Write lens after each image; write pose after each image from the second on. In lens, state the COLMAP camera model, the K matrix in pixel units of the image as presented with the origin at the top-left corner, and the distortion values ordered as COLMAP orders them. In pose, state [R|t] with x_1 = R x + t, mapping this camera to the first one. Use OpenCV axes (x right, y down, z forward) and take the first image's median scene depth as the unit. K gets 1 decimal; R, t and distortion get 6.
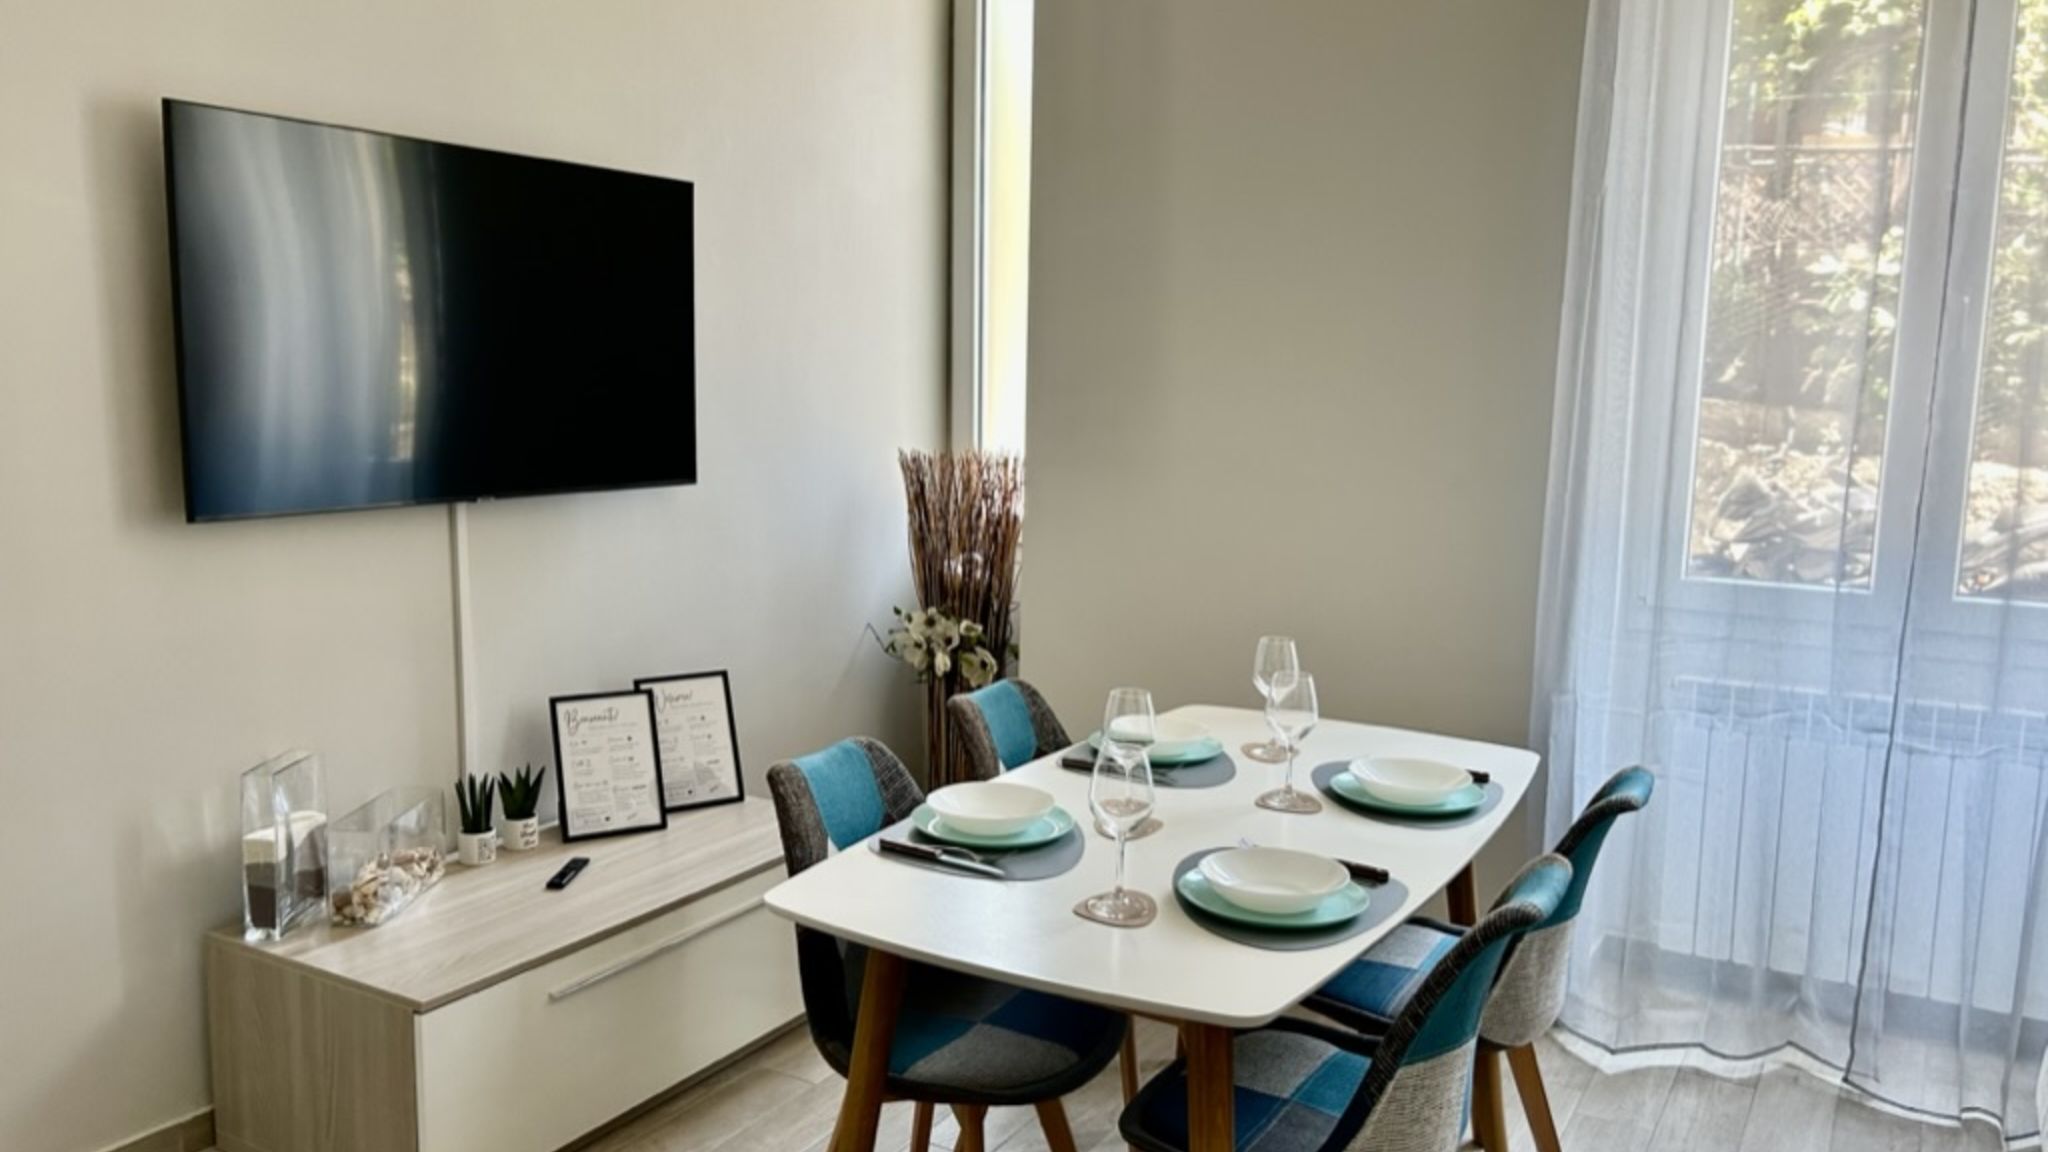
lens RADIAL K [[1531.7, 0, 1030.6], [0, 1531.7, 566.8], [0, 0, 1]] dist [0.016060, 0.000475]
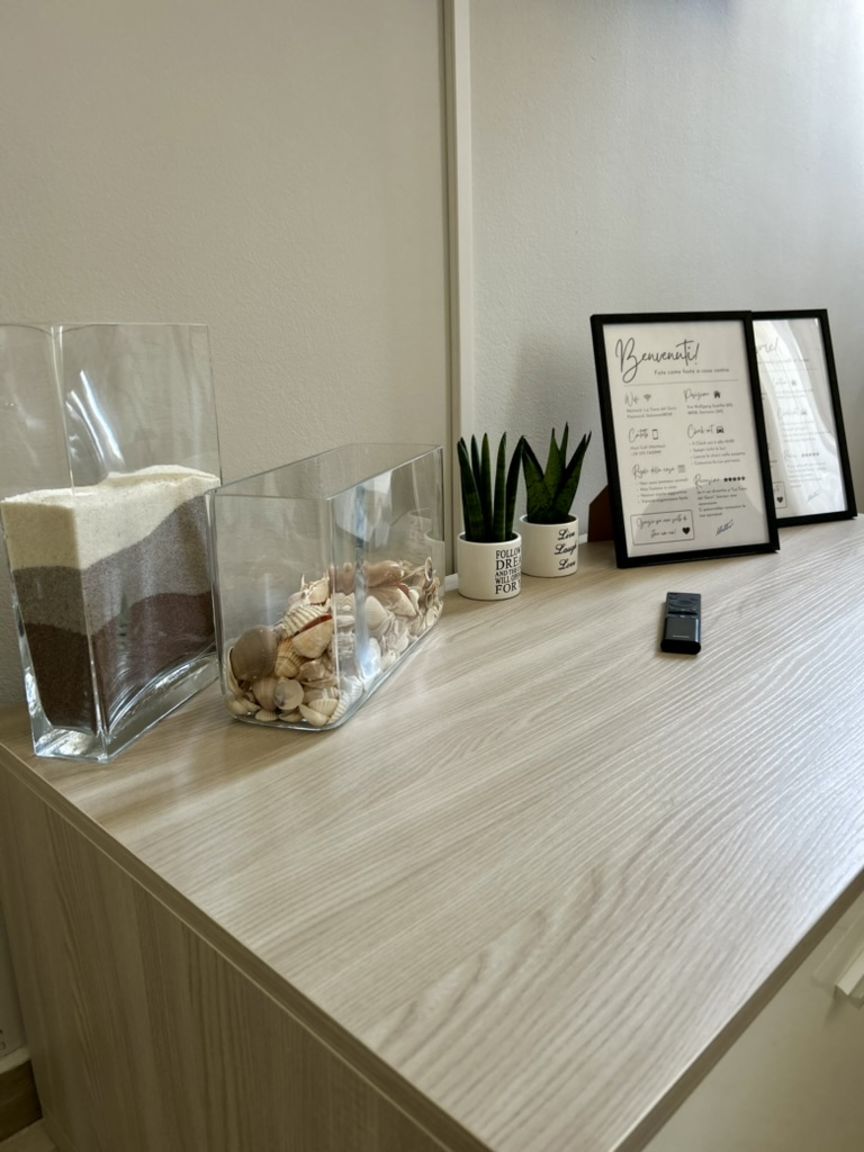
lens RADIAL K [[869.0, 0, 433.4], [0, 869.0, 578.4], [0, 0, 1]] dist [0.090117, -0.000387]
pose [[0.967242, 0.029473, -0.252138, -0.324153], [0.008654, 0.988832, 0.148786, 0.150904], [0.253707, -0.146094, 0.956185, 0.750325]]
